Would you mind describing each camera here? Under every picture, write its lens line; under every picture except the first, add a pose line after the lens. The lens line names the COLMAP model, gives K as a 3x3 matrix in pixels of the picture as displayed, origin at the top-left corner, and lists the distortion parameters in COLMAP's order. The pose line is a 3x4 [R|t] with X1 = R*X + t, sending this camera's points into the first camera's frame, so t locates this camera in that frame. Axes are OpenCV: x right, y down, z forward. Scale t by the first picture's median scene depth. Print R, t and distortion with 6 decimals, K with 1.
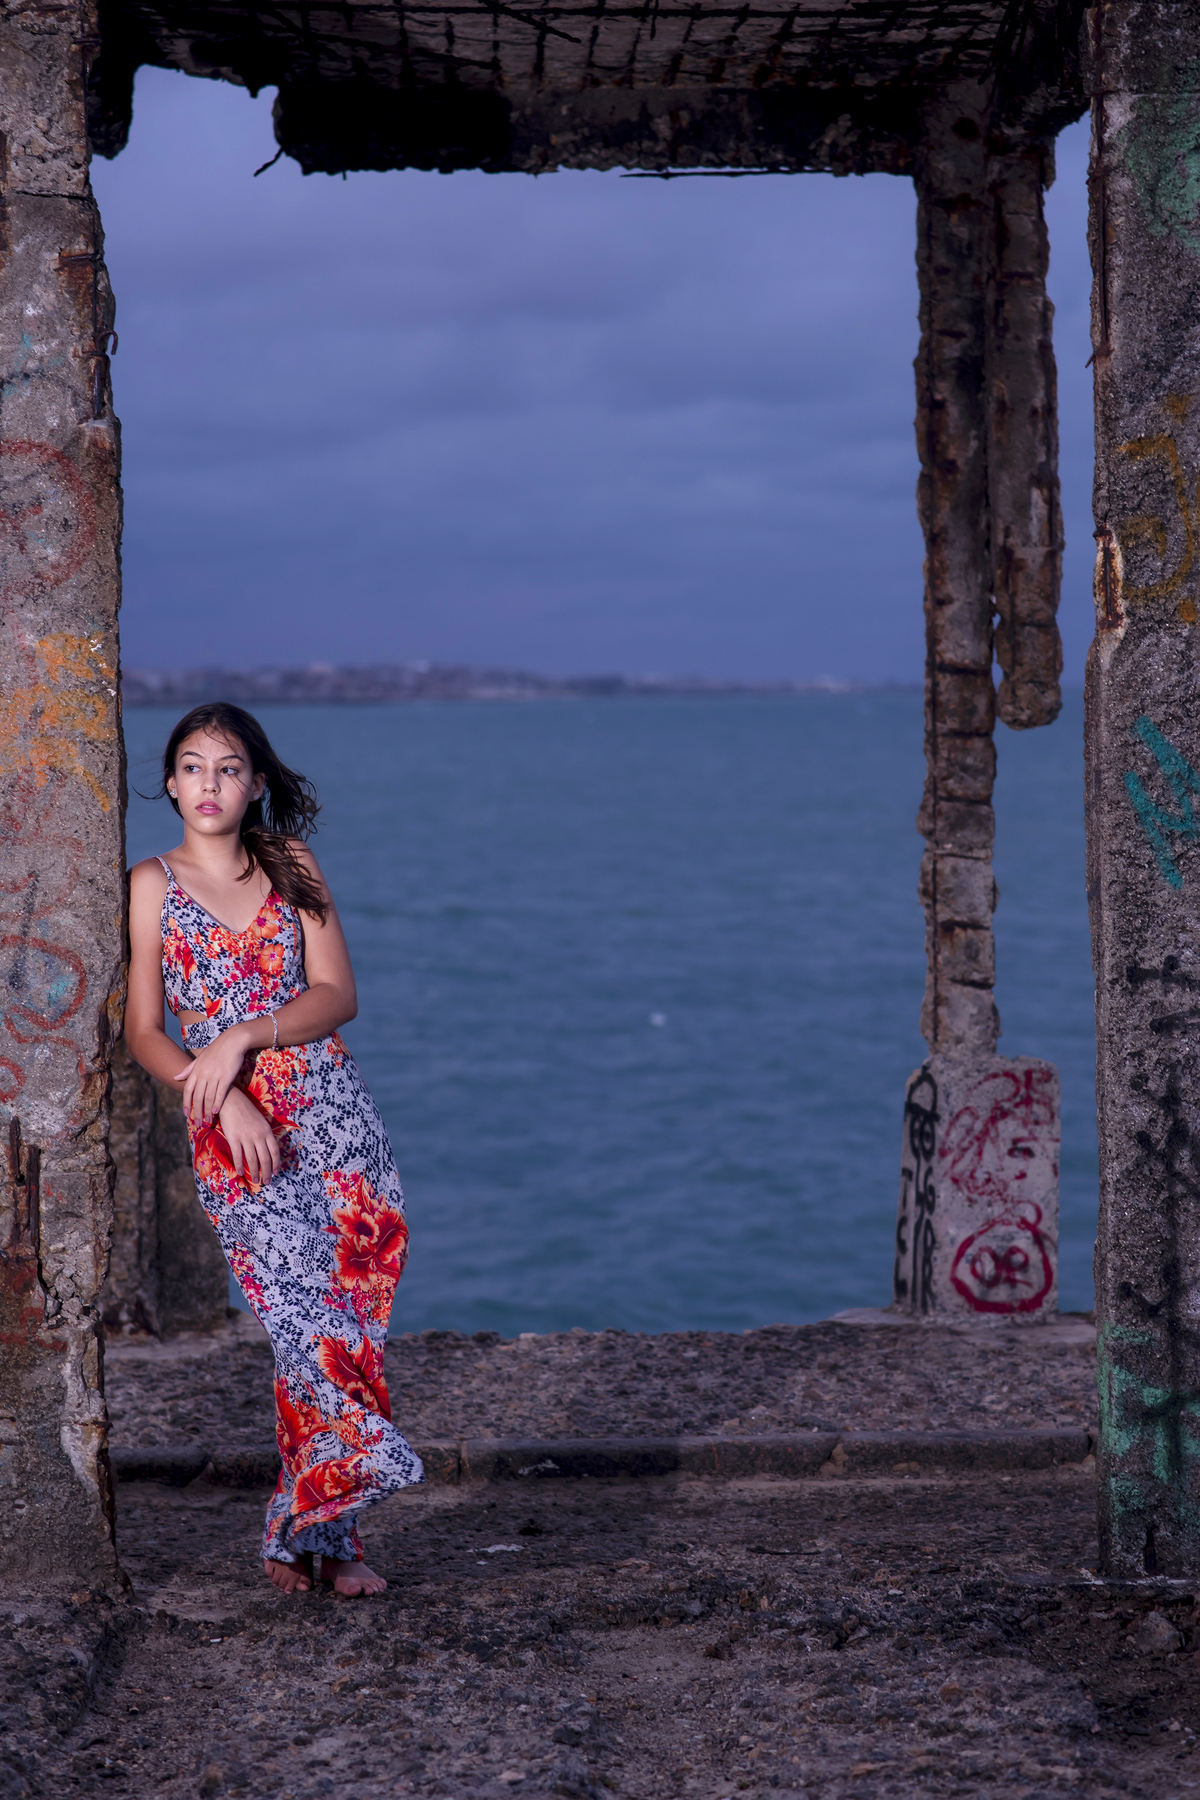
lens RADIAL K [[4557.4, 0, 599.7], [0, 4557.4, 895.4], [0, 0, 1]] dist [0.069880, 0.000000]
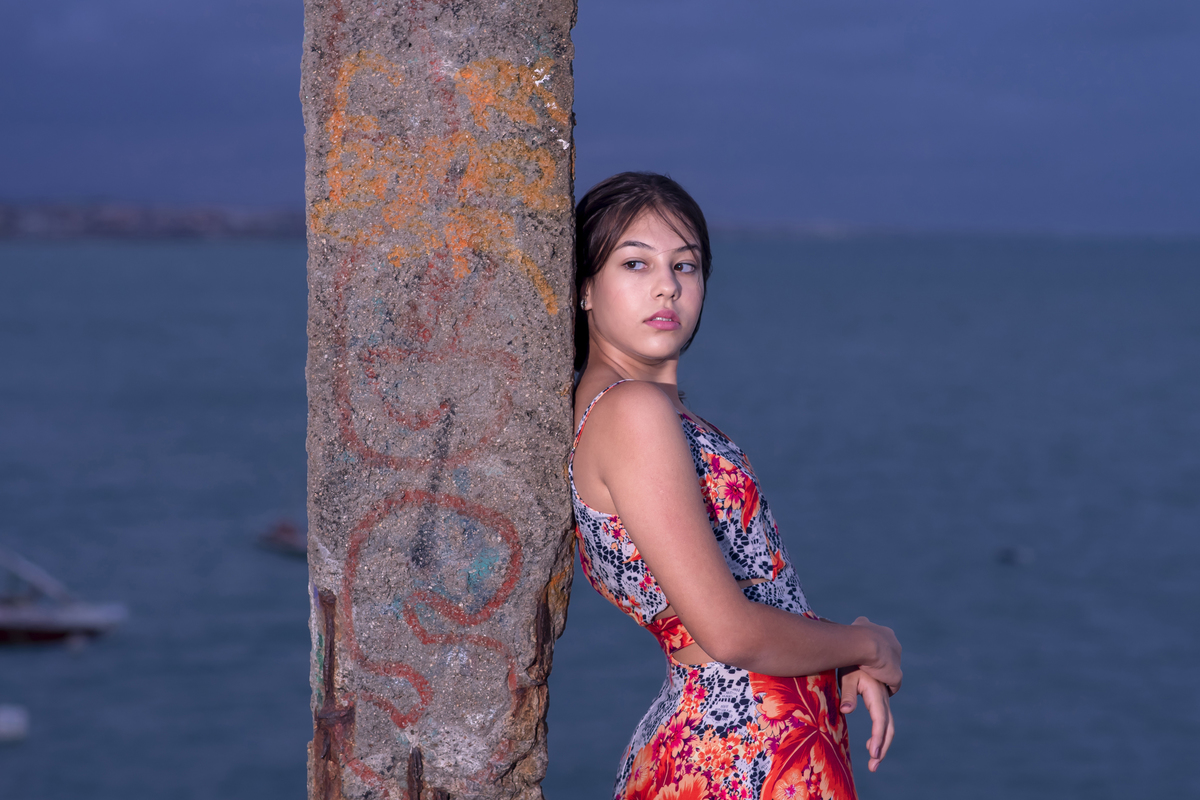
lens RADIAL K [[3038.3, 0, 599.9], [0, 3038.3, 403.4], [0, 0, 1]] dist [0.069880, 0.000000]
pose [[0.999922, 0.010204, 0.007148, -0.104047], [-0.010142, 0.999911, -0.008687, -0.000772], [-0.007236, 0.008614, 0.999937, 0.532992]]
